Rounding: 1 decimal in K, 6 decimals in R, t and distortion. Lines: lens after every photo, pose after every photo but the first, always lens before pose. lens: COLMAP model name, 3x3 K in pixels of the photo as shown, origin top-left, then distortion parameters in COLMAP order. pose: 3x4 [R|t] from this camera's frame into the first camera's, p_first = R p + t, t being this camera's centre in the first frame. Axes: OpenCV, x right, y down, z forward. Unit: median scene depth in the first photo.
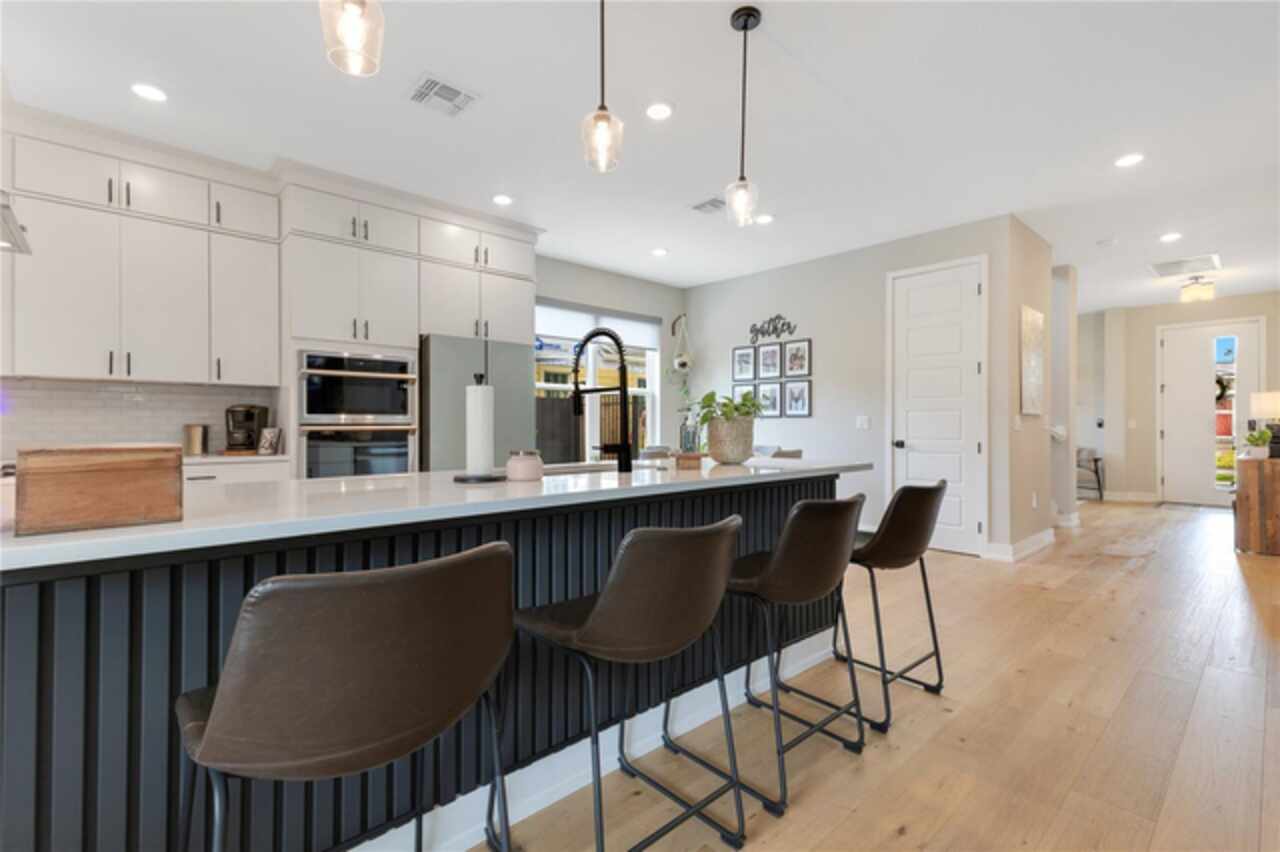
lens RADIAL K [[570.8, 0, 634.7], [0, 570.8, 423.6], [0, 0, 1]] dist [0.005678, -0.001114]
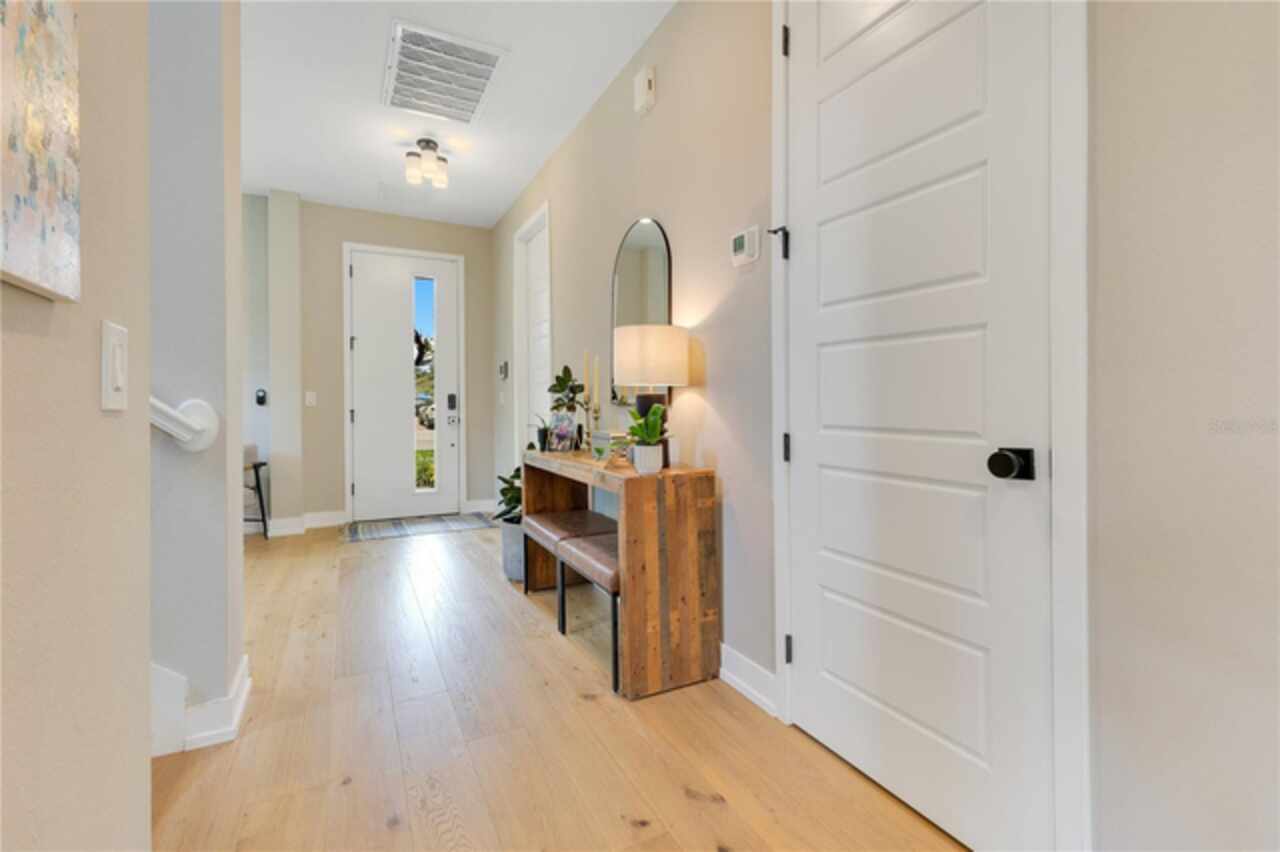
lens RADIAL K [[570.8, 0, 637.0], [0, 570.8, 415.0], [0, 0, 1]] dist [0.005678, -0.001114]
pose [[0.259345, -0.016005, 0.965652, 0.393754], [-0.005835, 0.999818, 0.018138, 0.005239], [-0.965767, -0.010339, 0.259205, 0.533962]]
